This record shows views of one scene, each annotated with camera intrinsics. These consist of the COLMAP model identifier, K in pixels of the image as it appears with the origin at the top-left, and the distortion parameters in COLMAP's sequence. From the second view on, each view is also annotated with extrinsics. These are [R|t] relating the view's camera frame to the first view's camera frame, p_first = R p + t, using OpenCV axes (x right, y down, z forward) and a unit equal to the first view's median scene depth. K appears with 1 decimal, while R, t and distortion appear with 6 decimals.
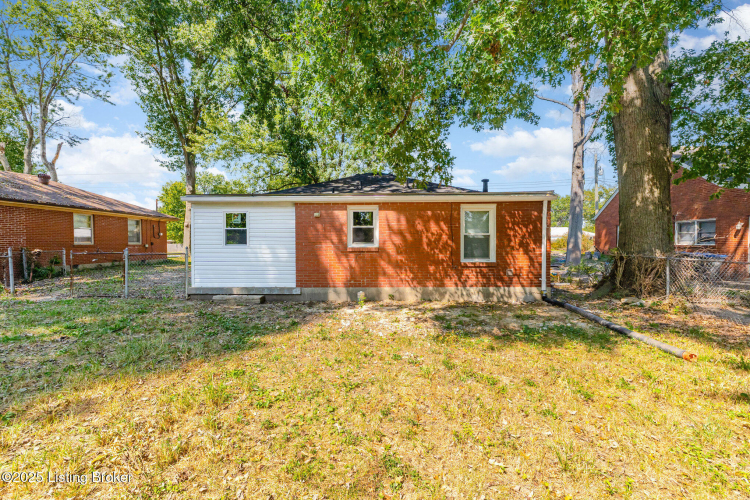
lens RADIAL K [[317.7, 0, 375.0], [0, 317.7, 250.0], [0, 0, 1]] dist [0.002602, 0.000152]
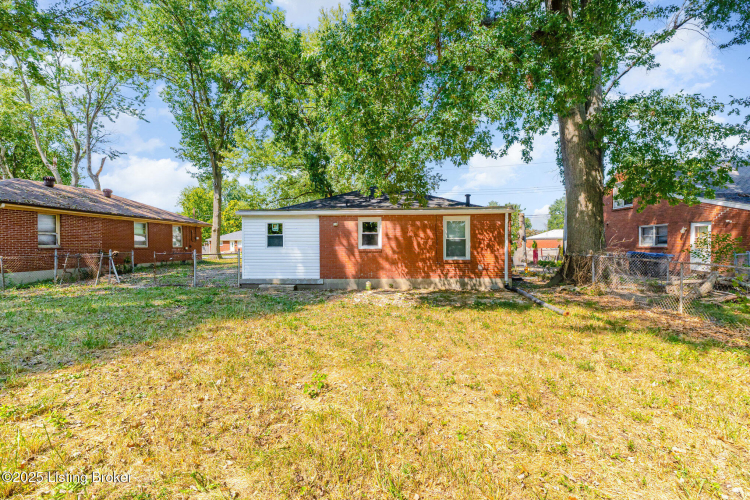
lens RADIAL K [[315.9, 0, 379.0], [0, 315.9, 251.2], [0, 0, 1]] dist [-0.000019, 0.000081]
pose [[0.999814, -0.002445, -0.019153, 0.026011], [0.002395, 0.999994, -0.002619, 0.005872], [0.019159, 0.002572, 0.999813, -0.318679]]
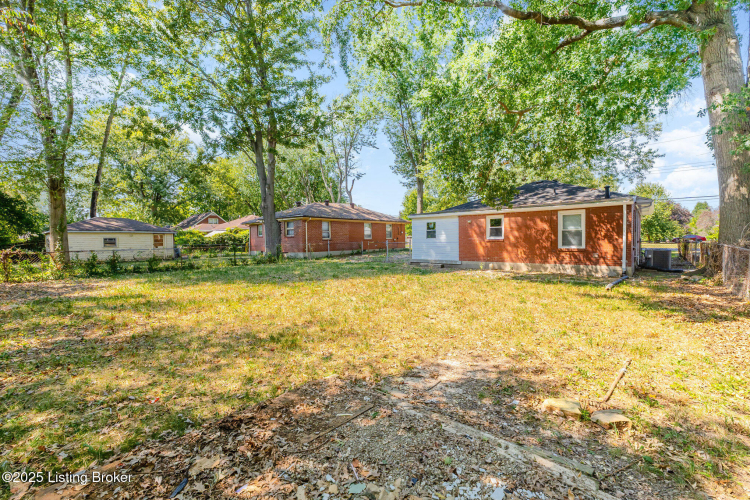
lens RADIAL K [[317.7, 0, 375.0], [0, 317.7, 250.0], [0, 0, 1]] dist [0.002602, 0.000152]
pose [[0.773964, 0.014013, -0.633075, 0.544693], [-0.000796, 0.999776, 0.021156, 0.014984], [0.633229, -0.015870, 0.773801, -0.755858]]
